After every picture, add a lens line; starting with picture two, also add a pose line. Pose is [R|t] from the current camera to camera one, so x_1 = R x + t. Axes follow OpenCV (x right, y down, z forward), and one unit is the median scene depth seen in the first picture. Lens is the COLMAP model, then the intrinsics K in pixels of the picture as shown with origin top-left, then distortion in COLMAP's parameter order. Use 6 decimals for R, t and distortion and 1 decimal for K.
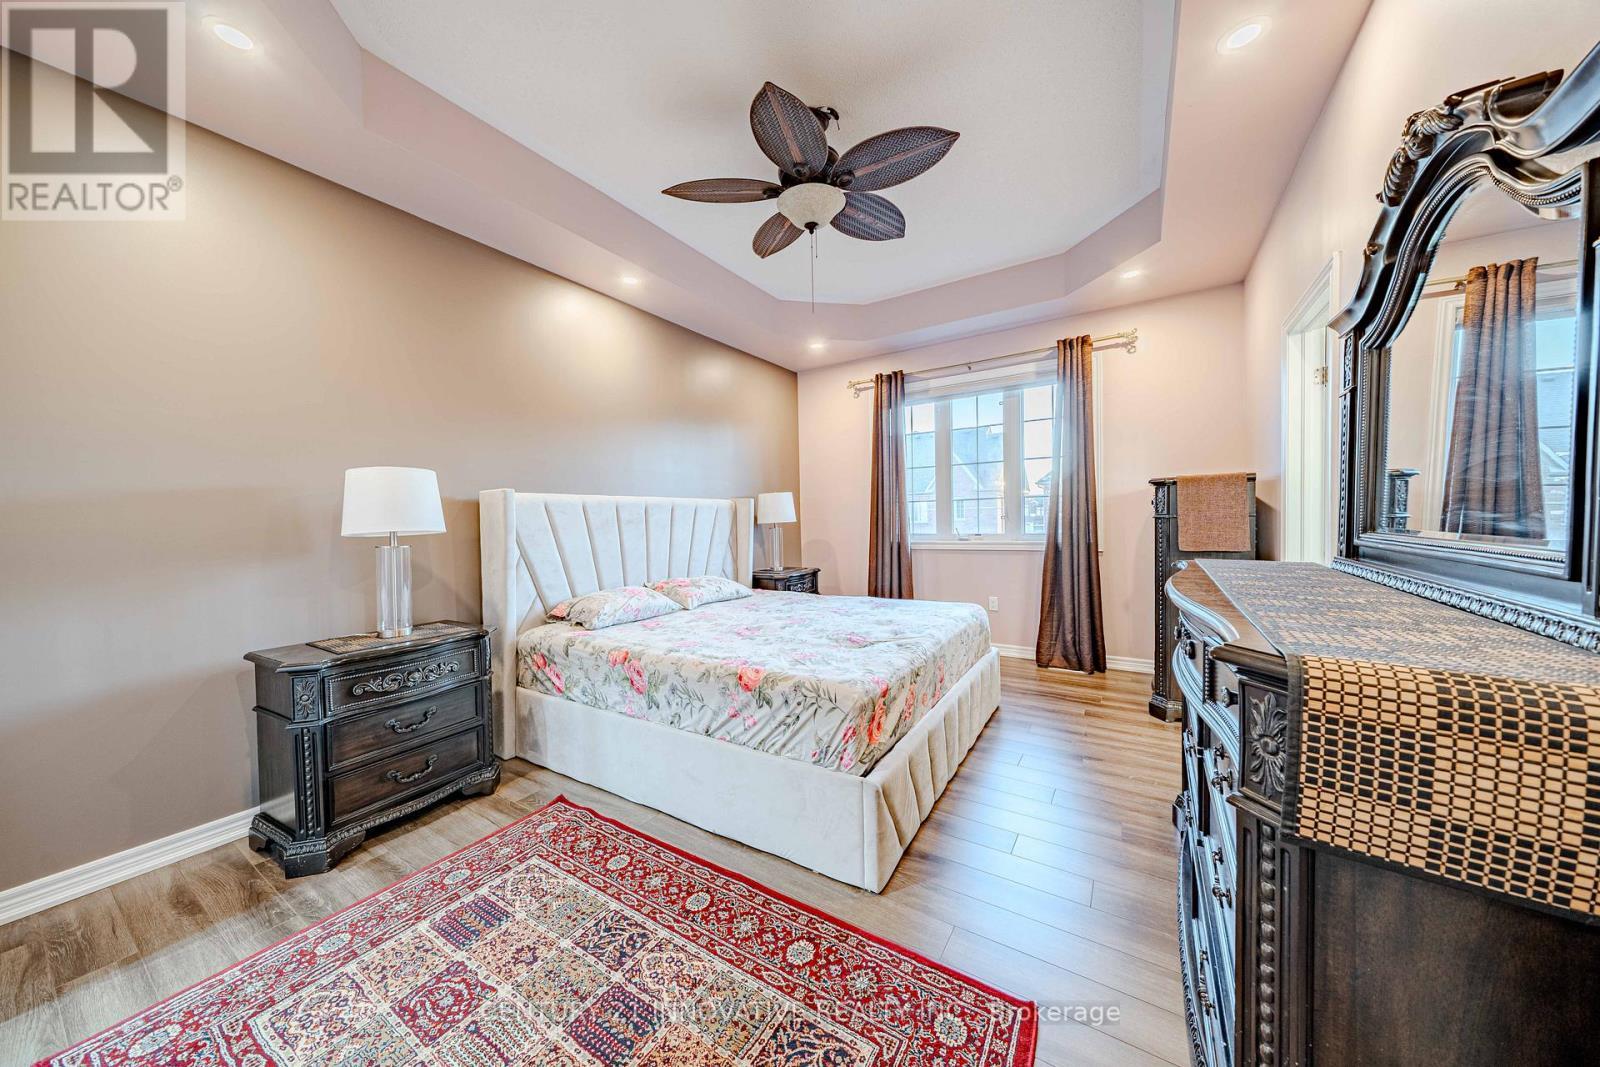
lens RADIAL K [[535.8, 0, 793.0], [0, 535.8, 531.9], [0, 0, 1]] dist [0.013025, -0.000655]
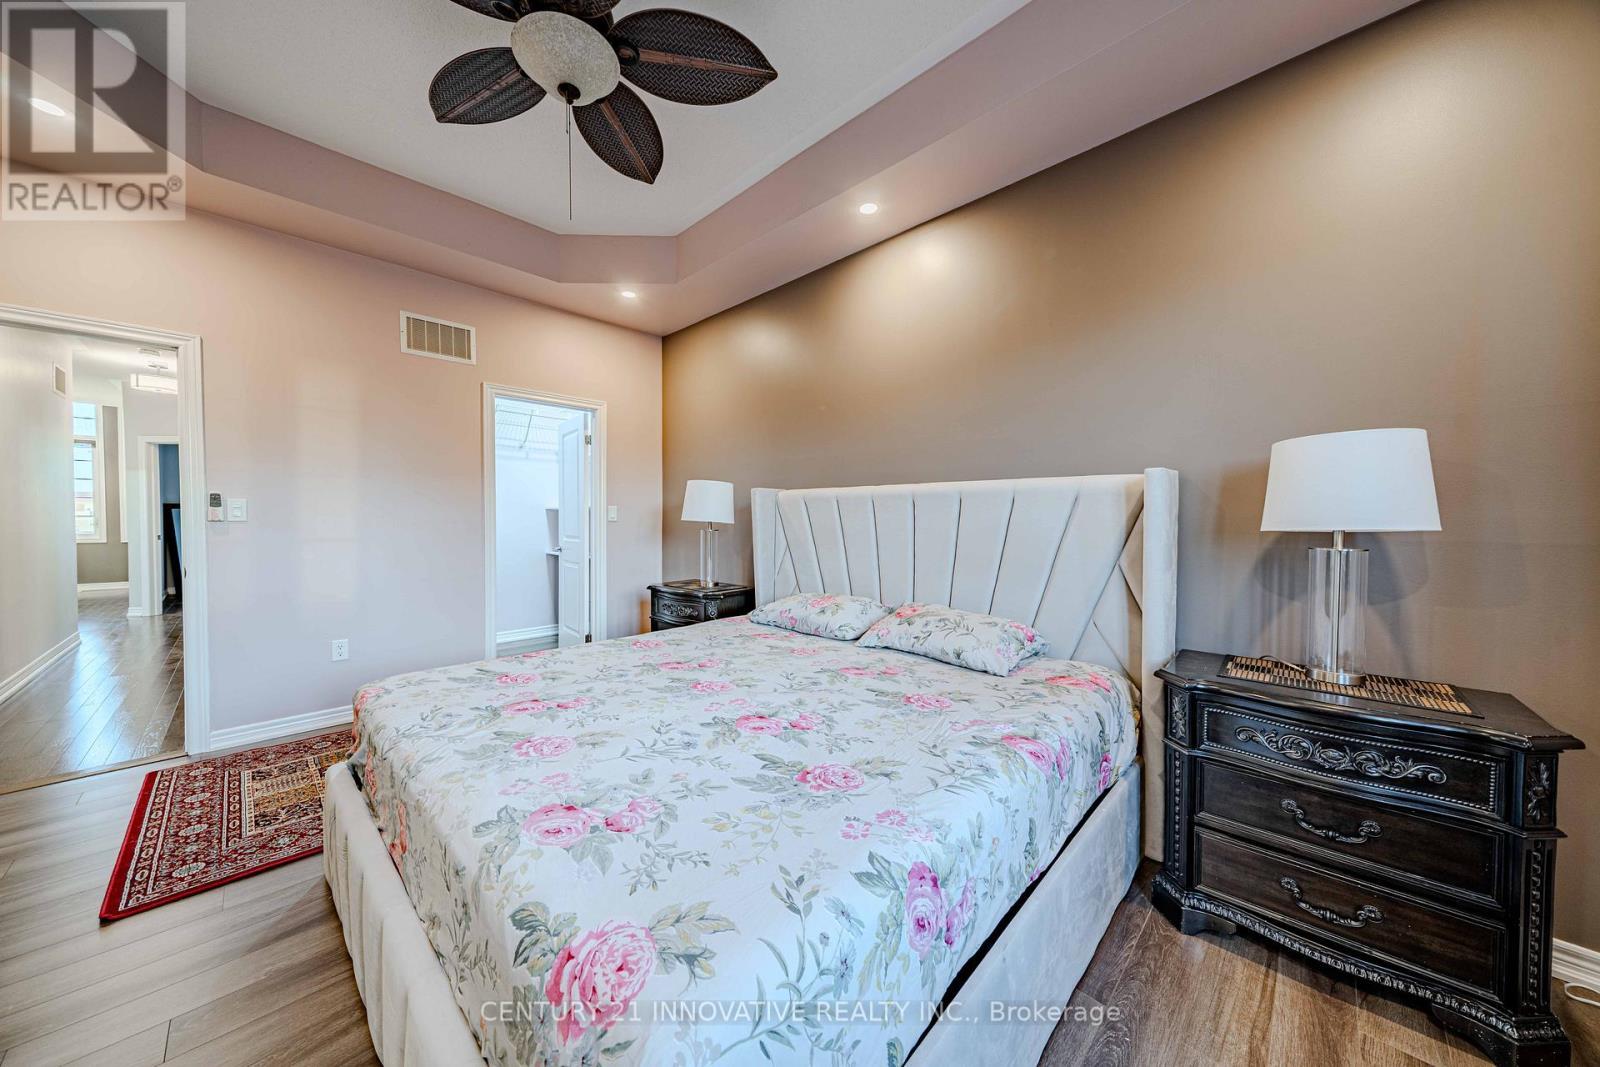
lens RADIAL K [[535.8, 0, 791.5], [0, 535.8, 530.4], [0, 0, 1]] dist [0.013025, -0.000655]
pose [[-0.209982, 0.038177, -0.976960, 0.515949], [-0.024047, 0.998733, 0.044196, -0.034518], [0.977409, 0.032773, -0.208798, 1.095455]]
